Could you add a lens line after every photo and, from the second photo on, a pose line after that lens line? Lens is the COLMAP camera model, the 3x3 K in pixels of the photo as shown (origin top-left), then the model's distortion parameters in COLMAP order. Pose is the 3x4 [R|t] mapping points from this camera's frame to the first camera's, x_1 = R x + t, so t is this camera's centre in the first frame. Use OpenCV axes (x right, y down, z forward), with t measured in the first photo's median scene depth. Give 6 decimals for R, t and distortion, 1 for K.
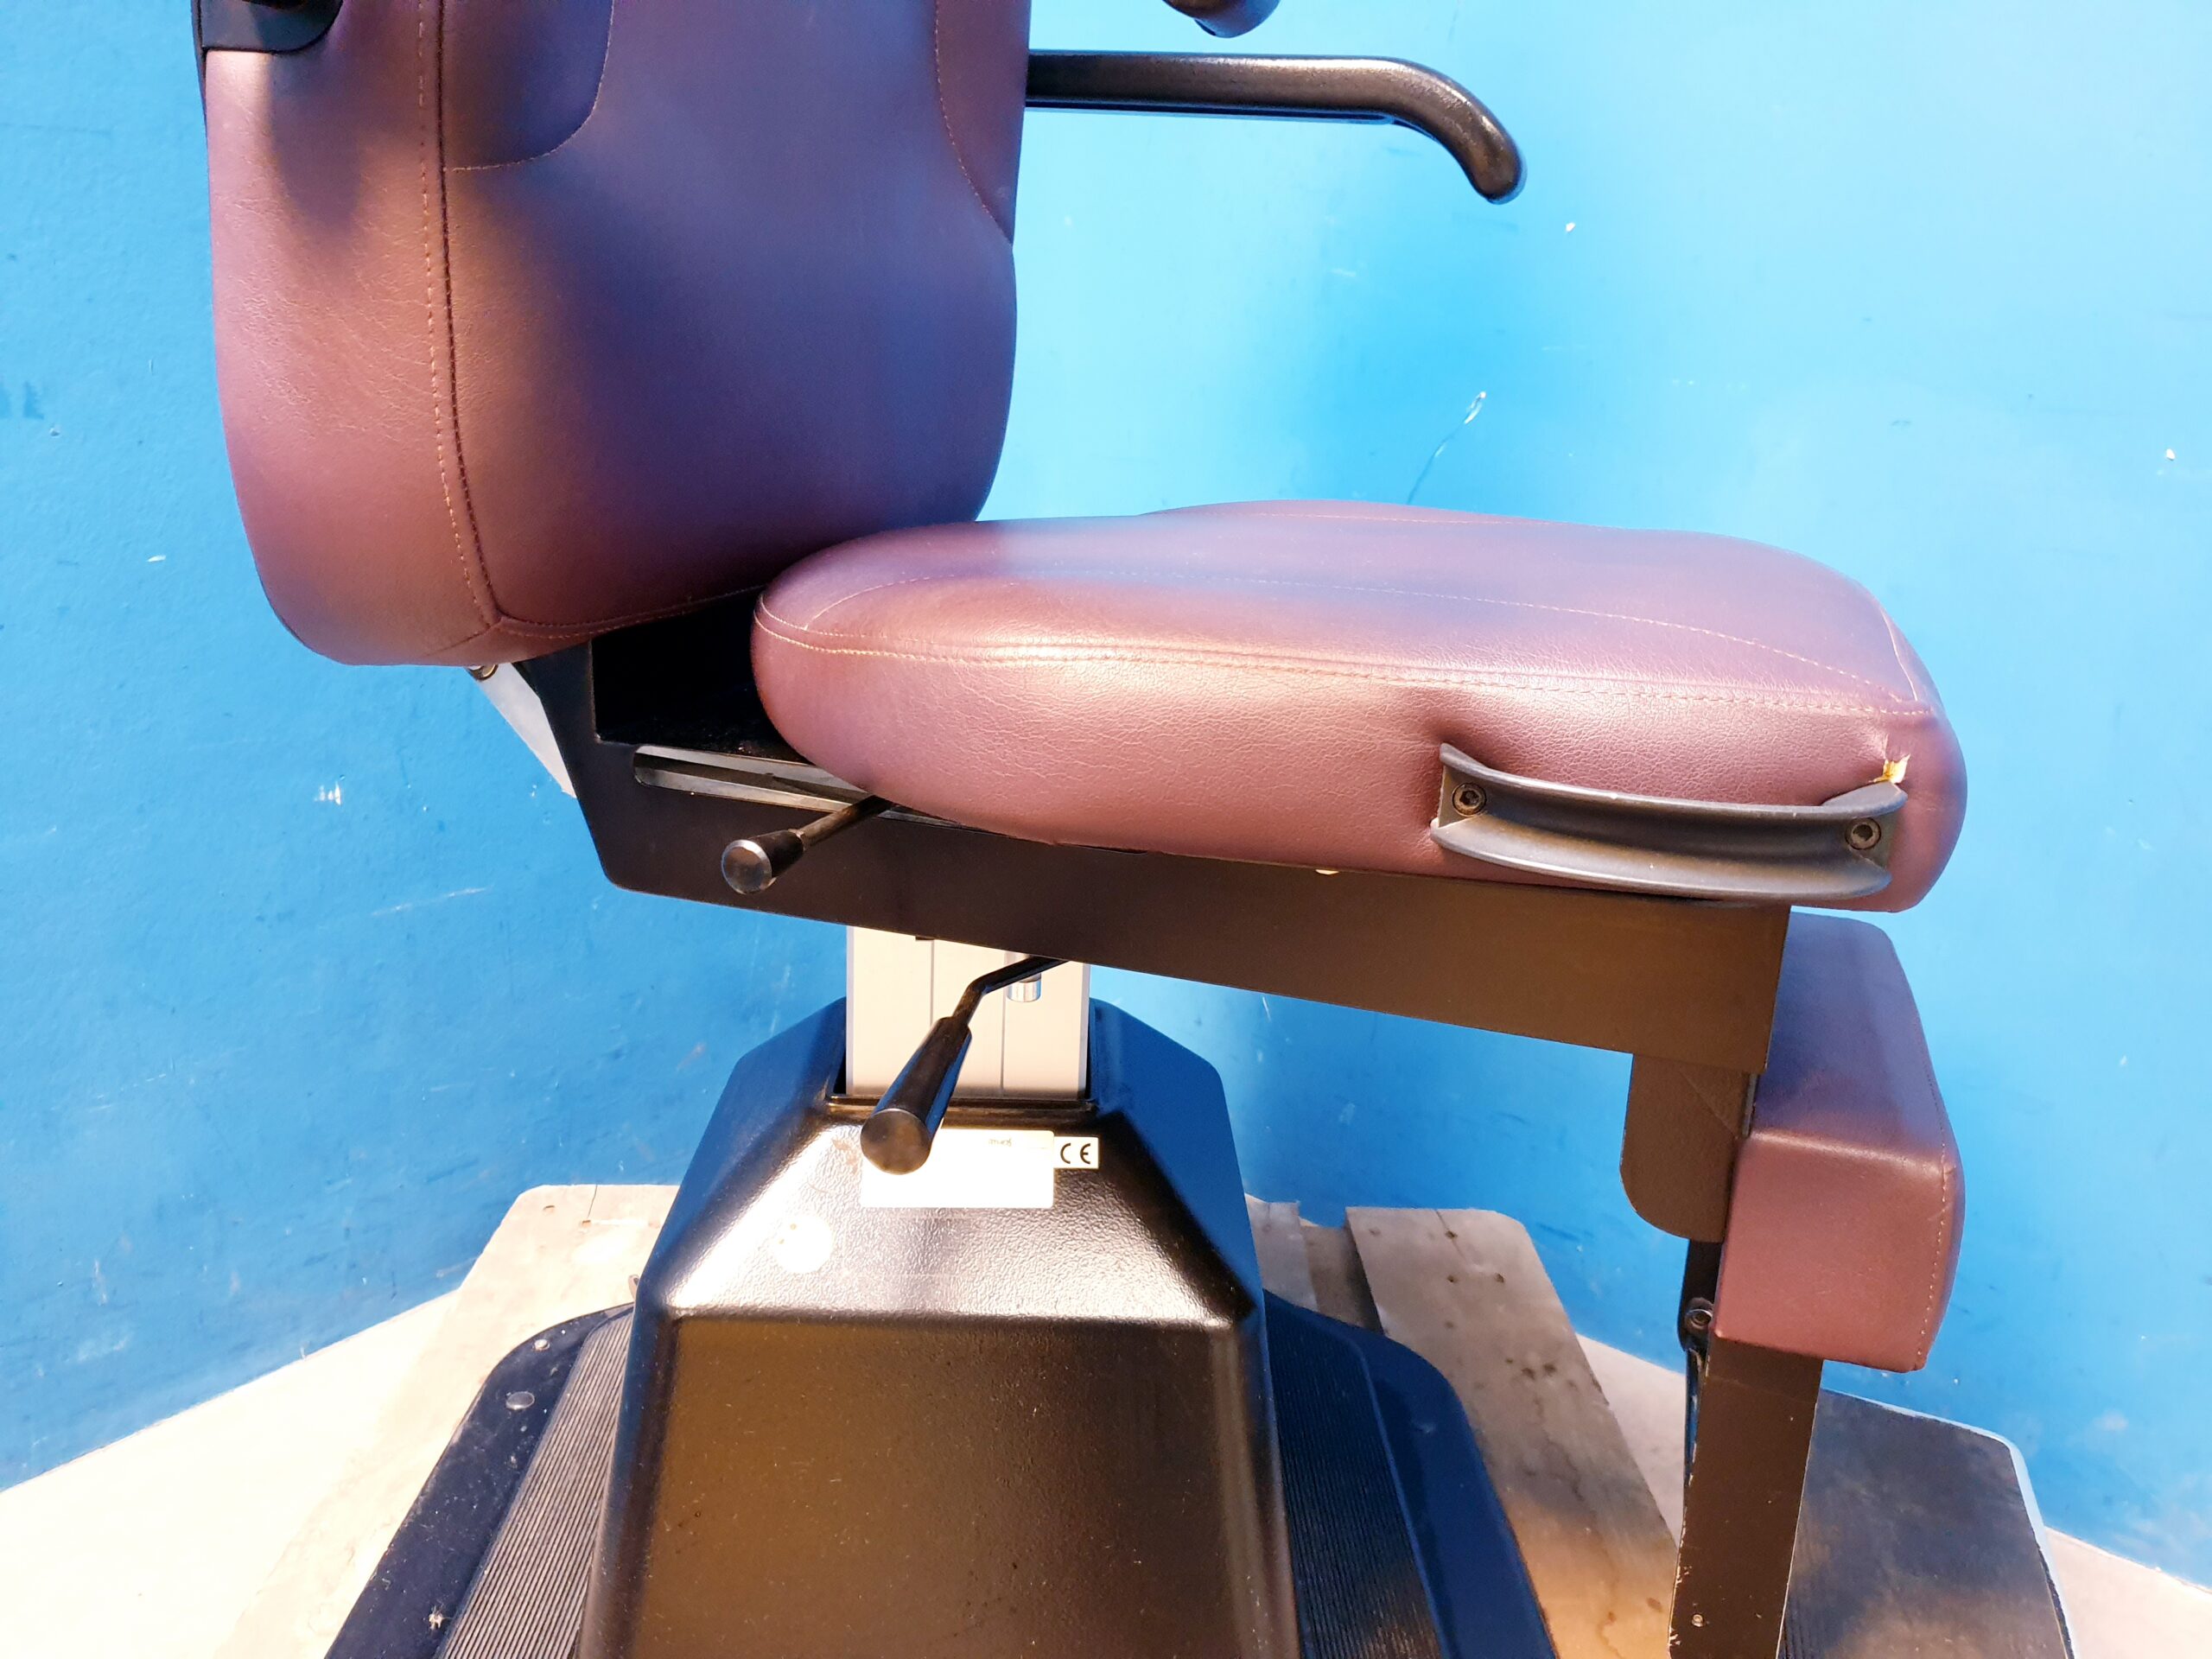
lens RADIAL K [[1751.2, 0, 1095.4], [0, 1751.2, 832.8], [0, 0, 1]] dist [-0.019549, 0.052738]
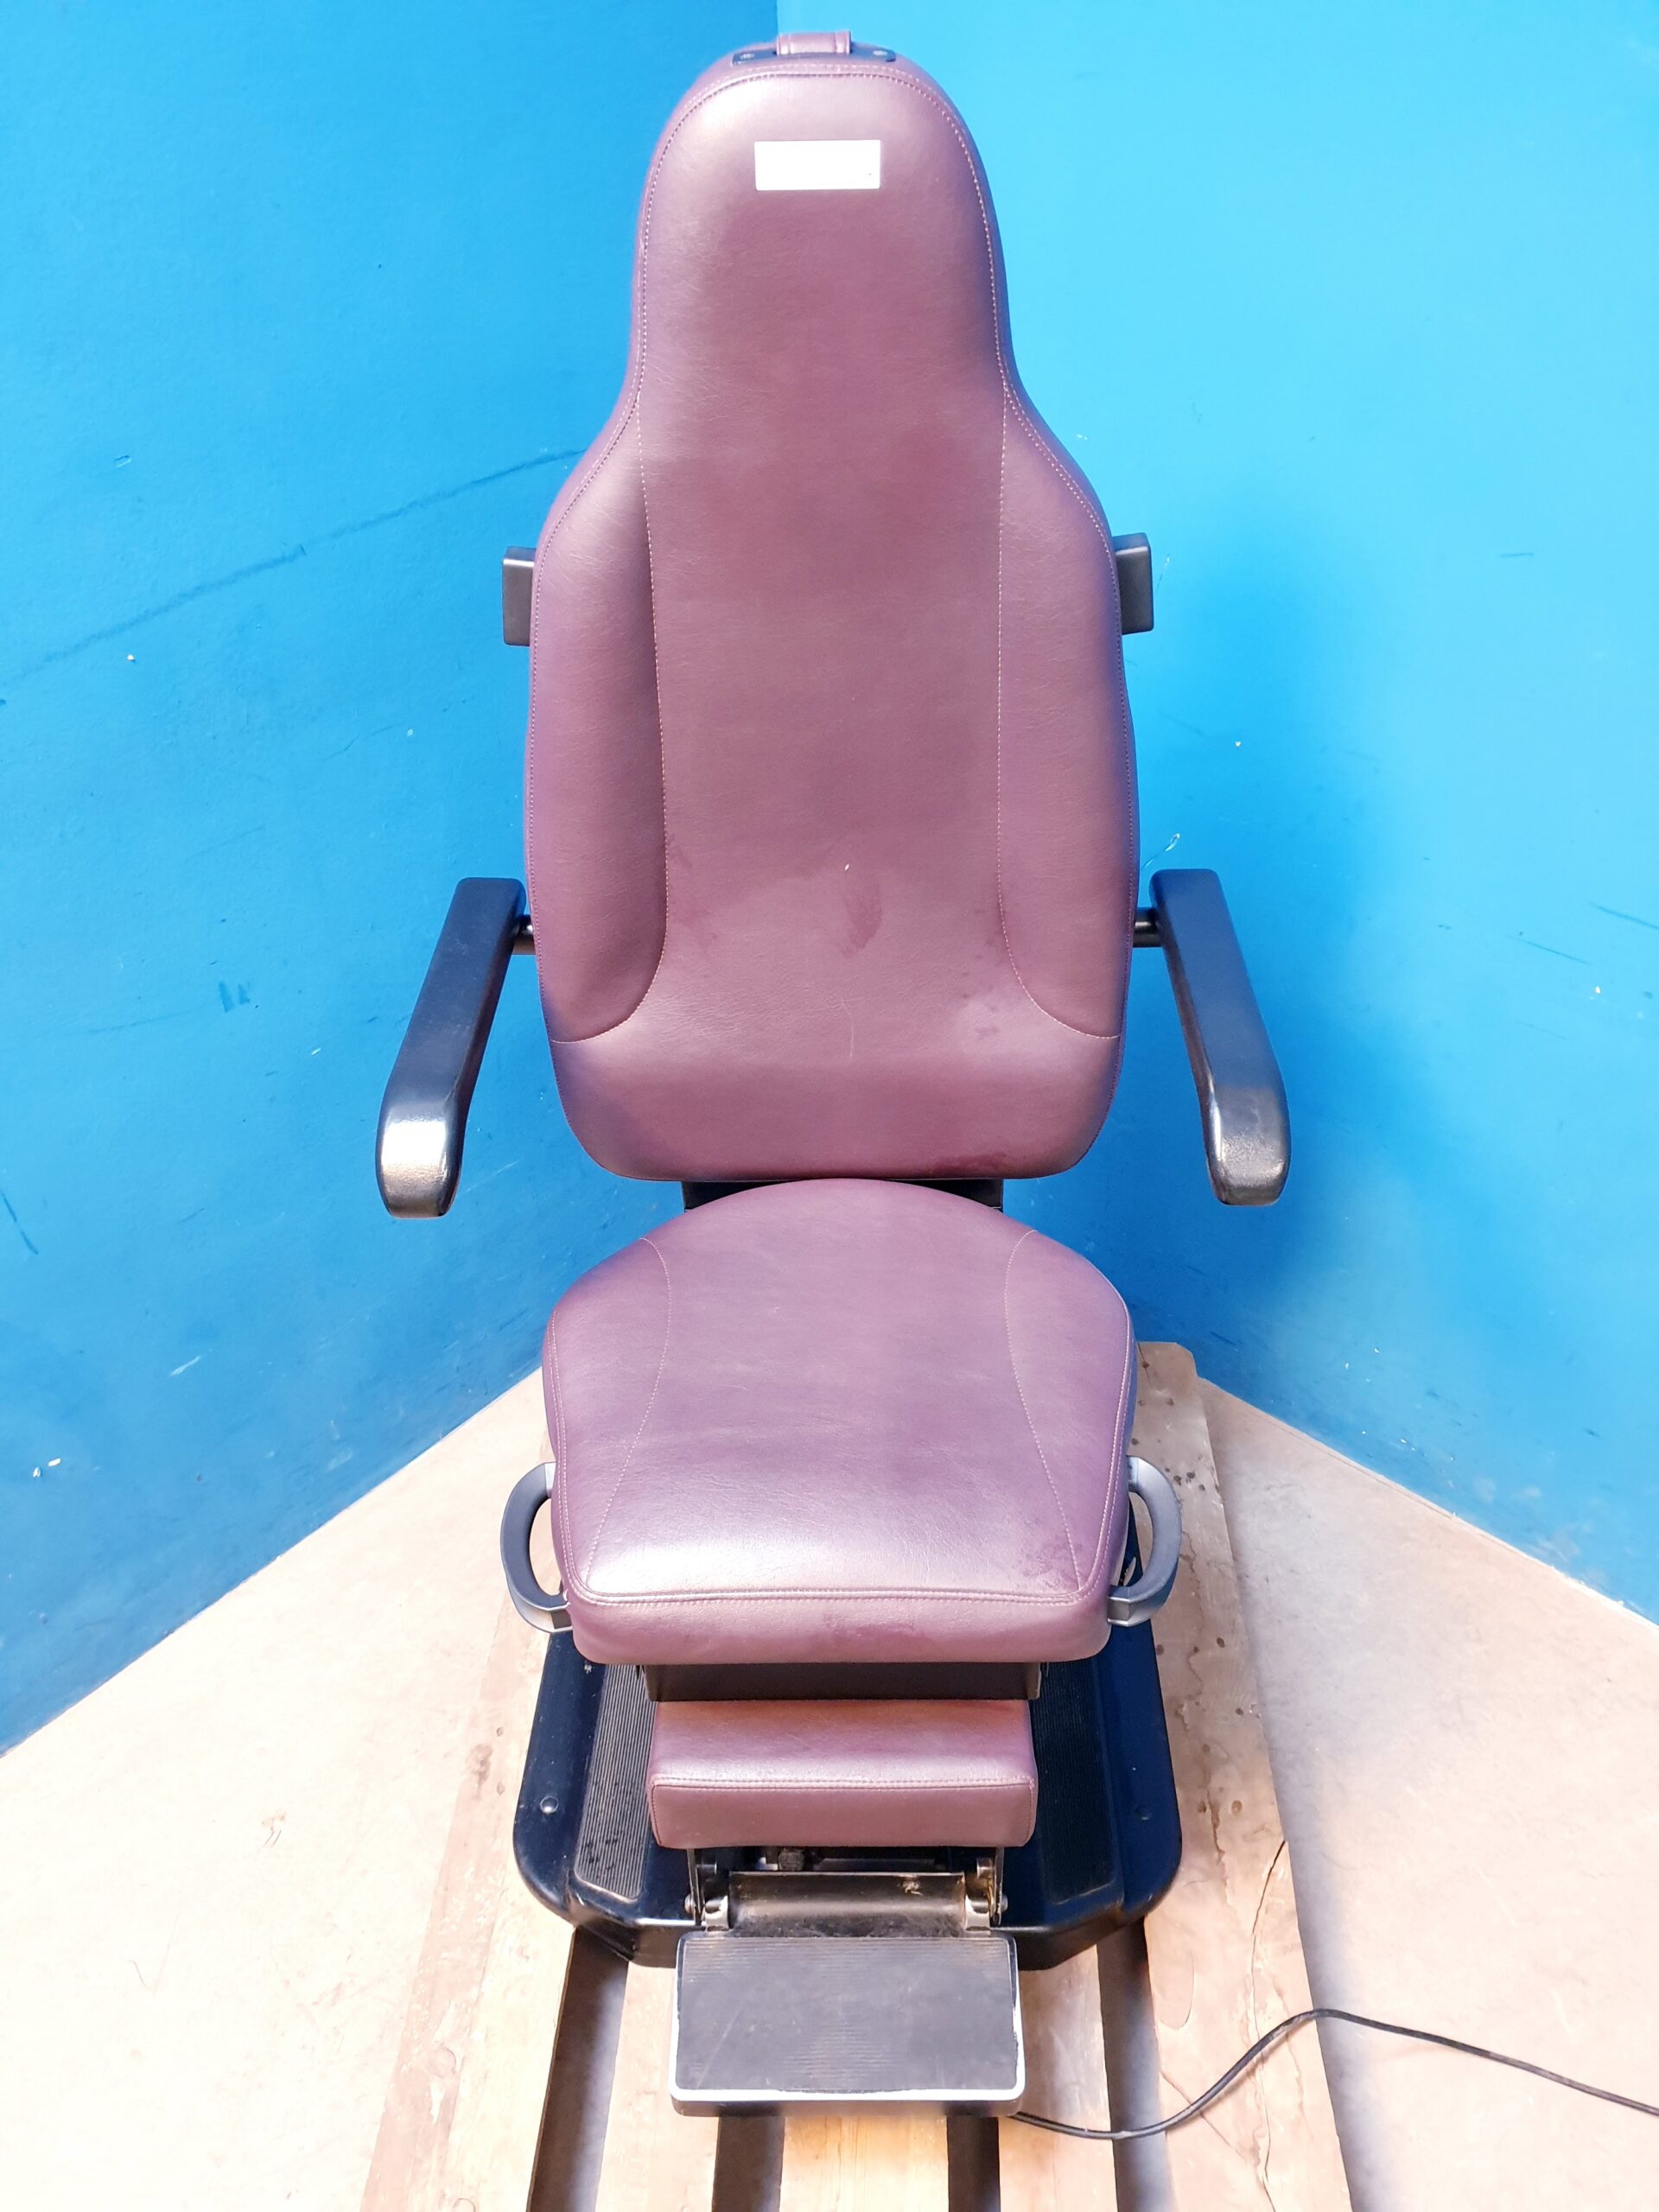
lens RADIAL K [[1751.2, 0, 841.1], [0, 1751.2, 1108.9], [0, 0, 1]] dist [-0.019549, 0.052738]
pose [[0.997656, -0.025096, -0.063660, 0.039470], [0.045394, 0.938867, 0.341274, -0.622375], [0.051204, -0.343363, 0.937806, -0.481024]]
